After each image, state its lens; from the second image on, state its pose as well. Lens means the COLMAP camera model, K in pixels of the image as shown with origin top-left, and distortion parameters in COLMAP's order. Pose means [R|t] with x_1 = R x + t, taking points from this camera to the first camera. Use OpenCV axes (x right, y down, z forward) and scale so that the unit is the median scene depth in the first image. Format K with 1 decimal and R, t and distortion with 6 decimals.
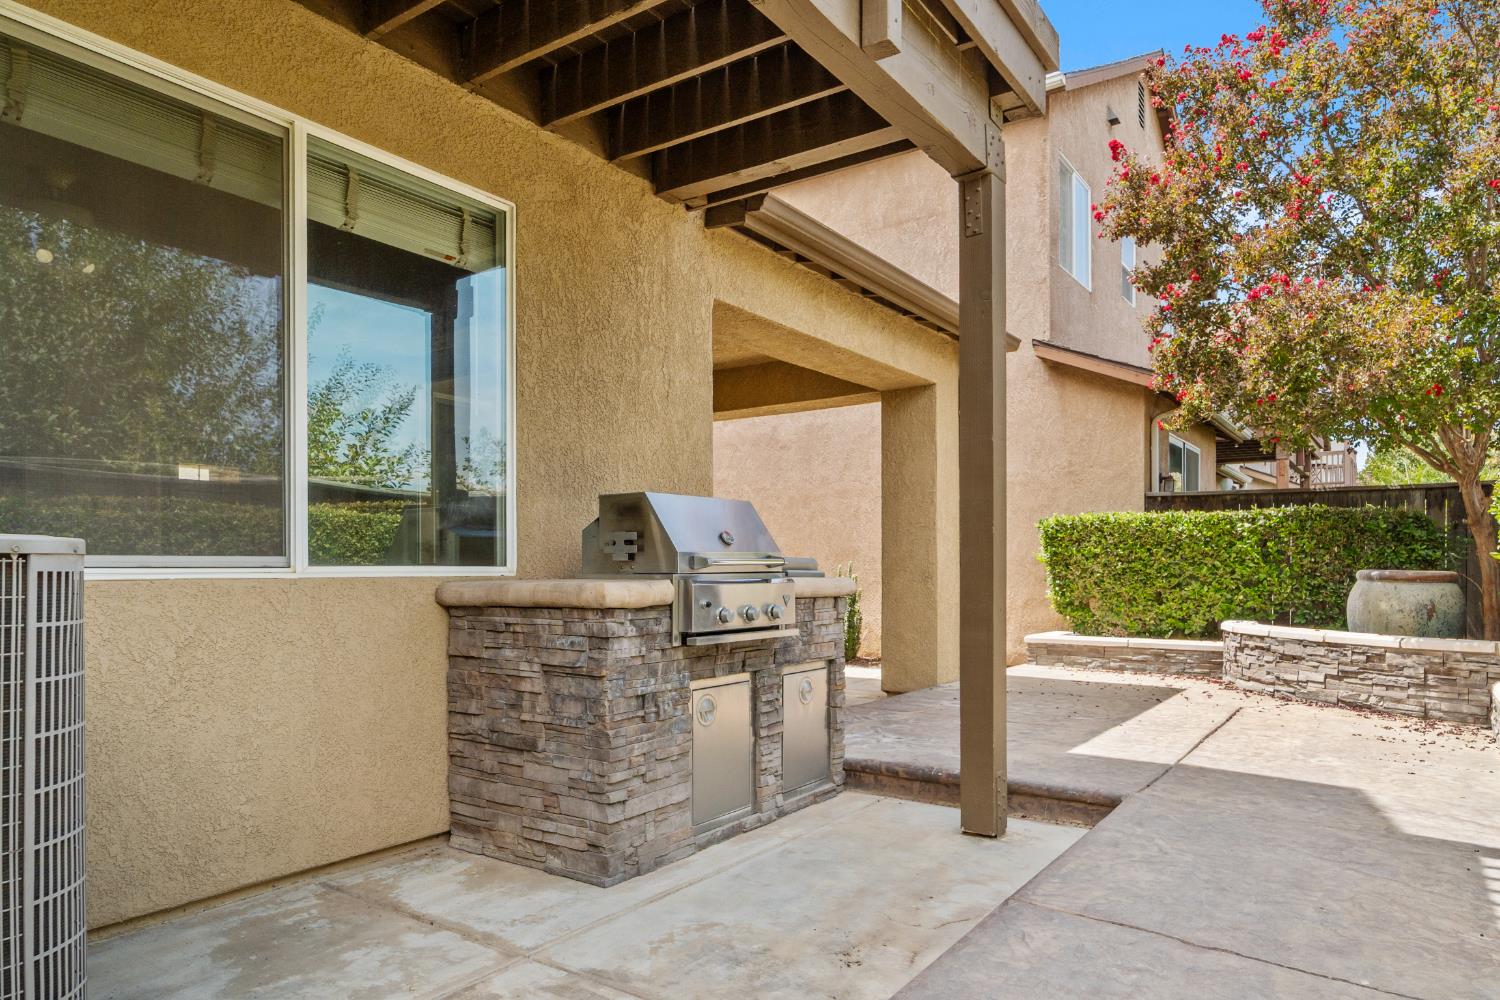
lens RADIAL K [[956.4, 0, 753.1], [0, 956.4, 555.7], [0, 0, 1]] dist [0.002222, 0.001519]
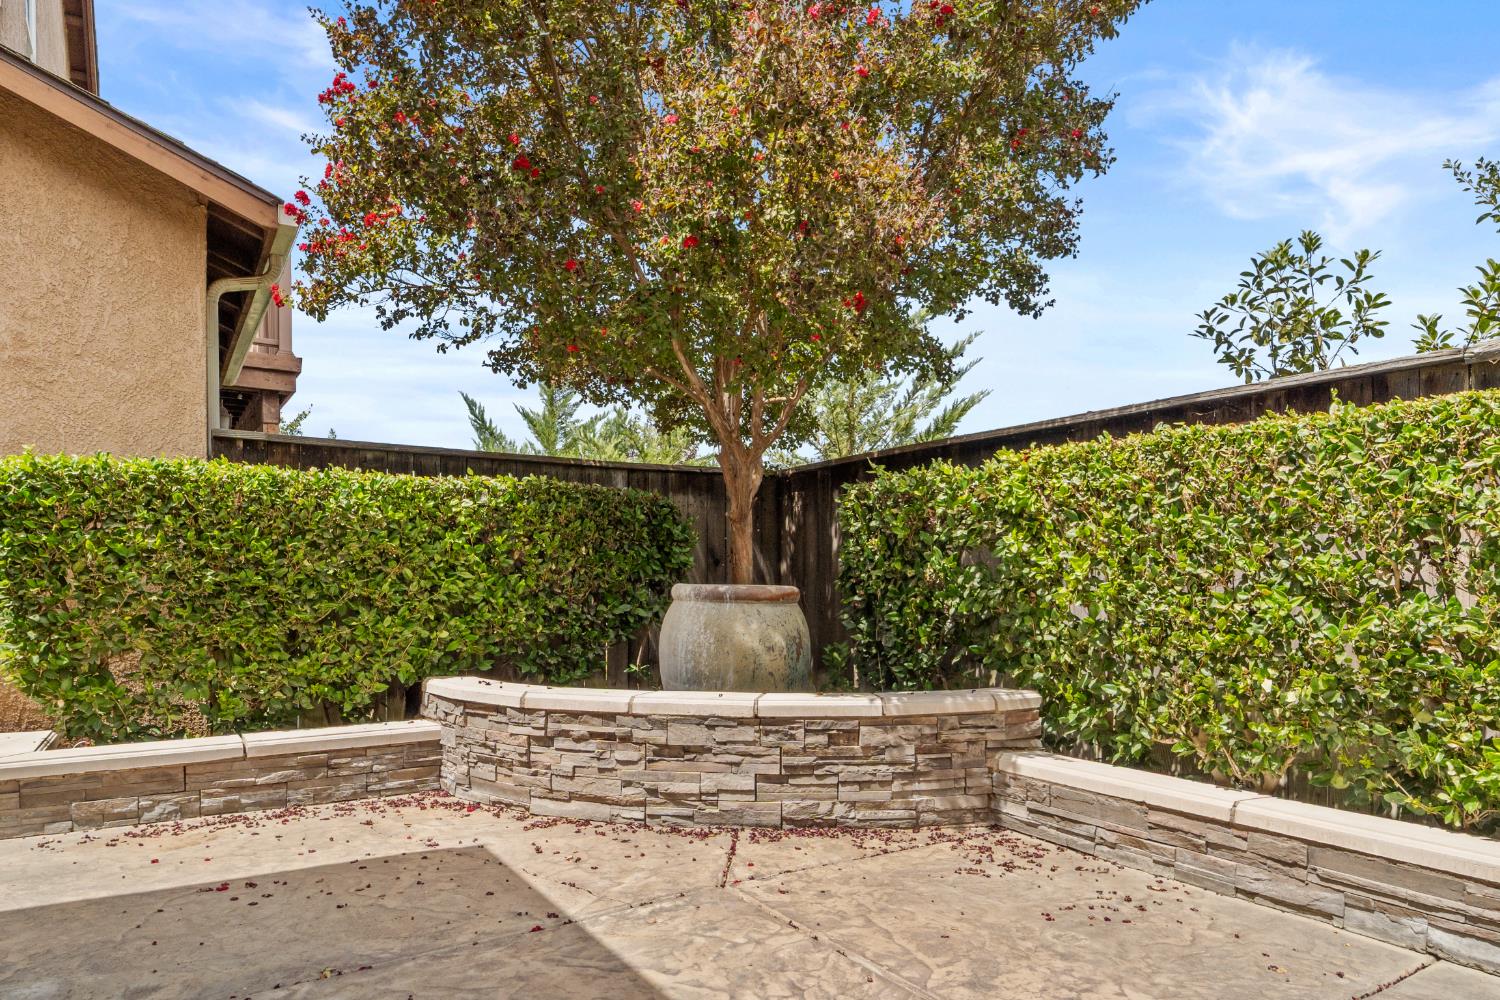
lens RADIAL K [[954.3, 0, 745.9], [0, 954.3, 587.6], [0, 0, 1]] dist [0.005217, 0.000825]
pose [[0.391853, -0.014580, 0.919912, 0.084594], [-0.009624, 0.999755, 0.019945, 0.004548], [-0.919977, -0.016669, 0.391617, 0.726837]]
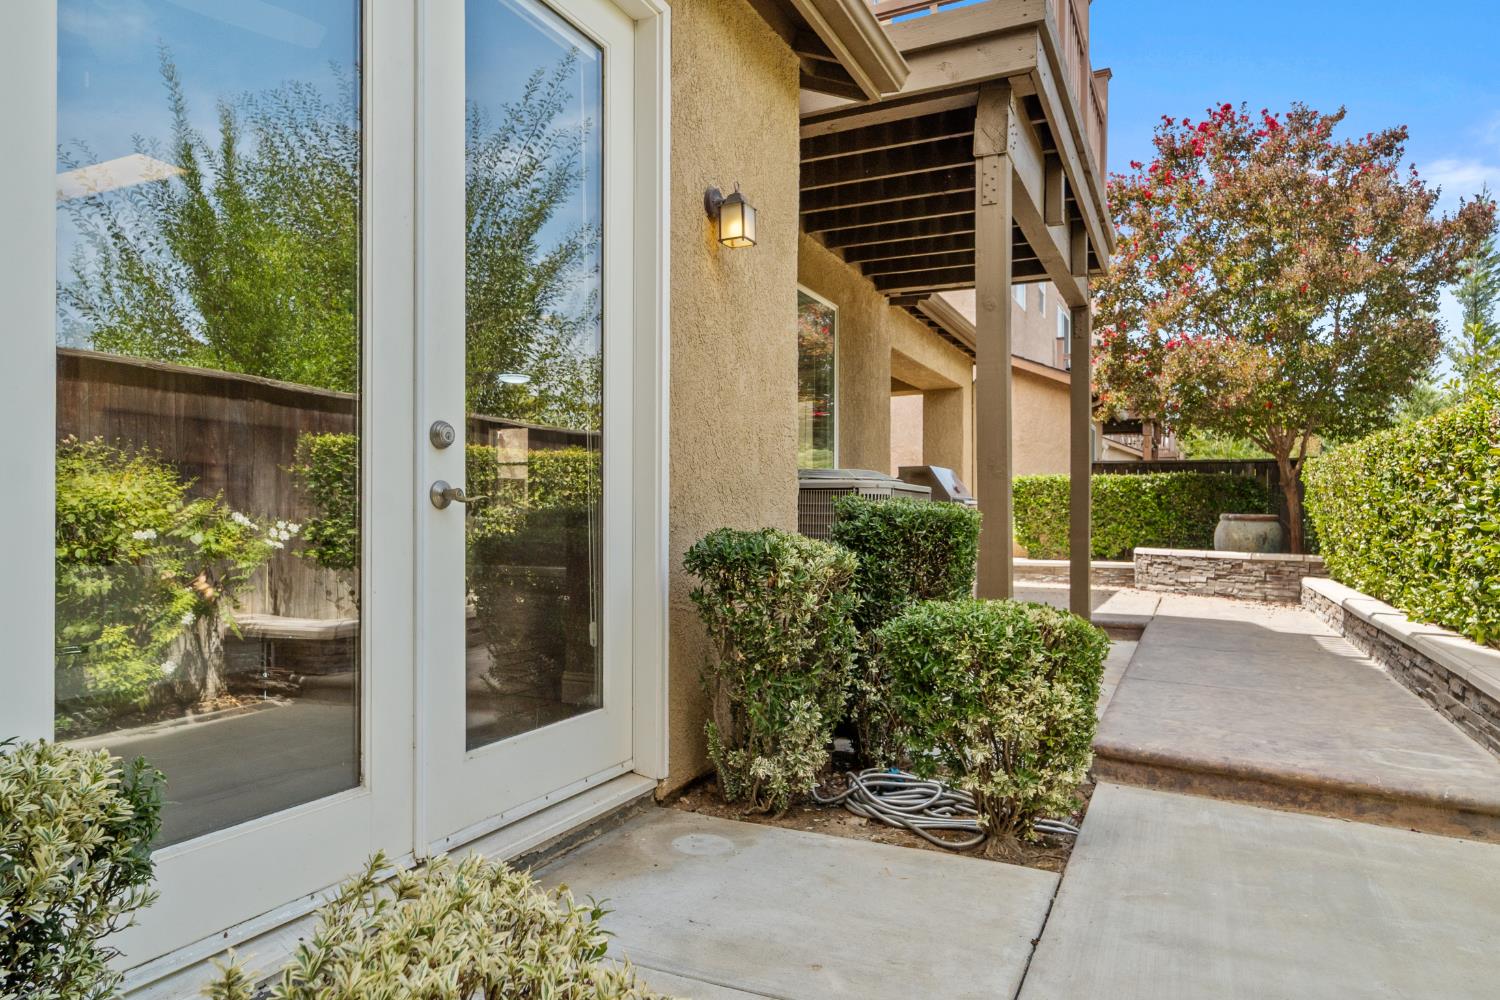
lens RADIAL K [[949.9, 0, 750.0], [0, 949.9, 500.0], [0, 0, 1]] dist [-0.001551, 0.000401]
pose [[0.986728, 0.006612, 0.162248, -0.397609], [-0.005680, 0.999965, -0.006207, 0.006228], [-0.162283, 0.005203, 0.986731, -0.431218]]
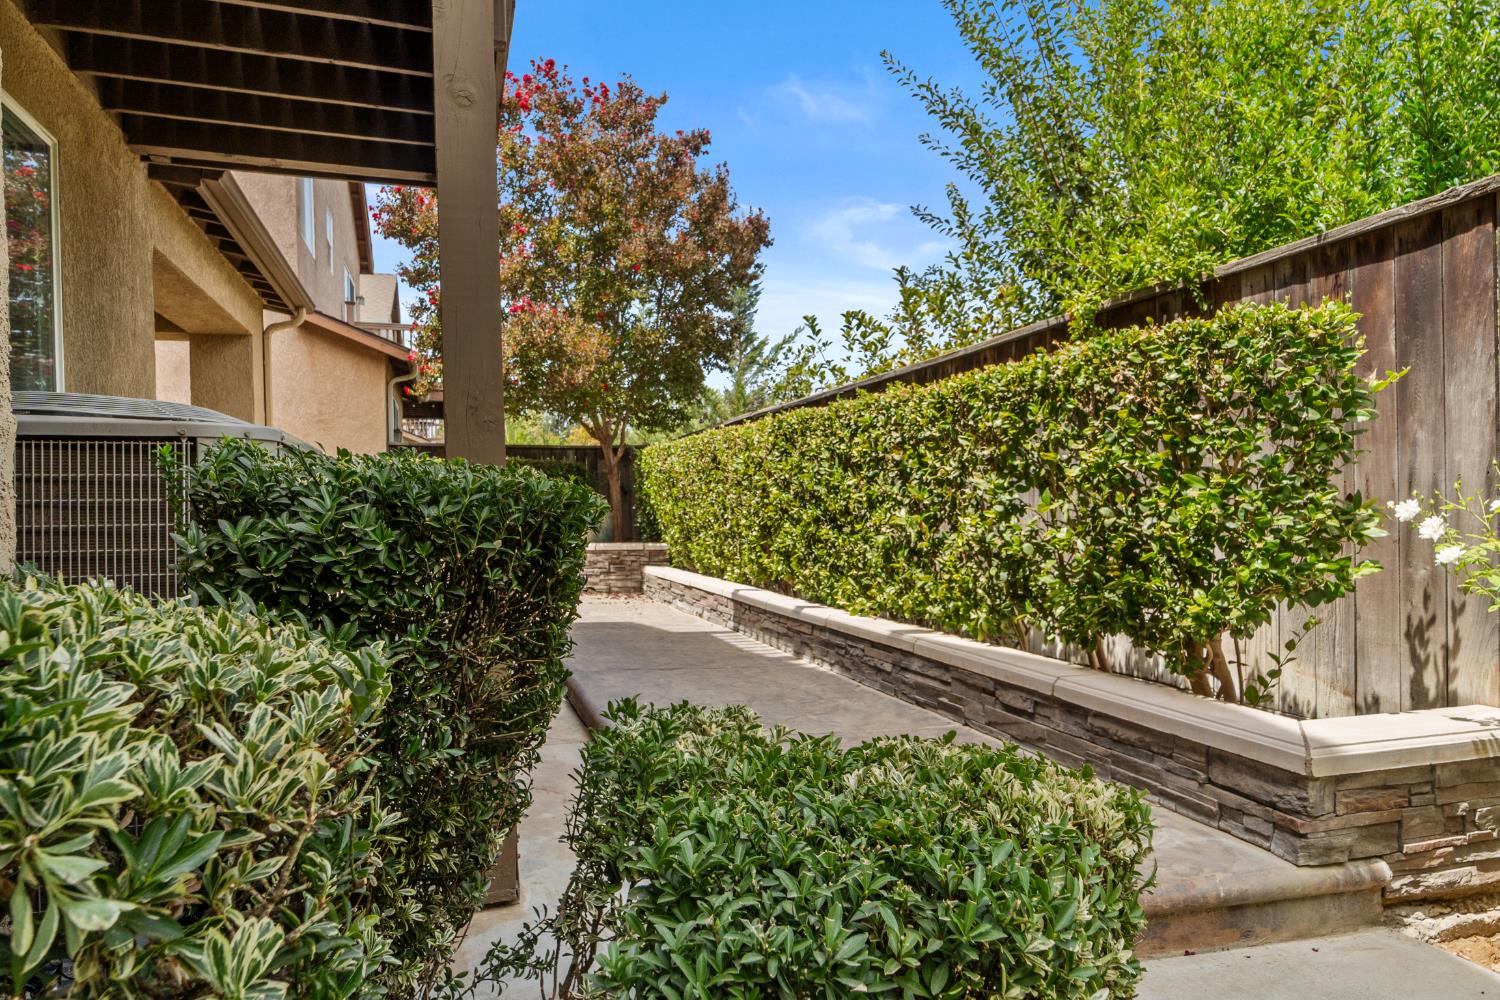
lens RADIAL K [[936.8, 0, 744.3], [0, 936.8, 528.7], [0, 0, 1]] dist [0.005005, 0.000015]
pose [[0.612526, -0.026500, 0.790006, -0.341051], [0.002604, 0.999500, 0.031509, 0.010683], [-0.790446, -0.017242, 0.612289, -0.123394]]
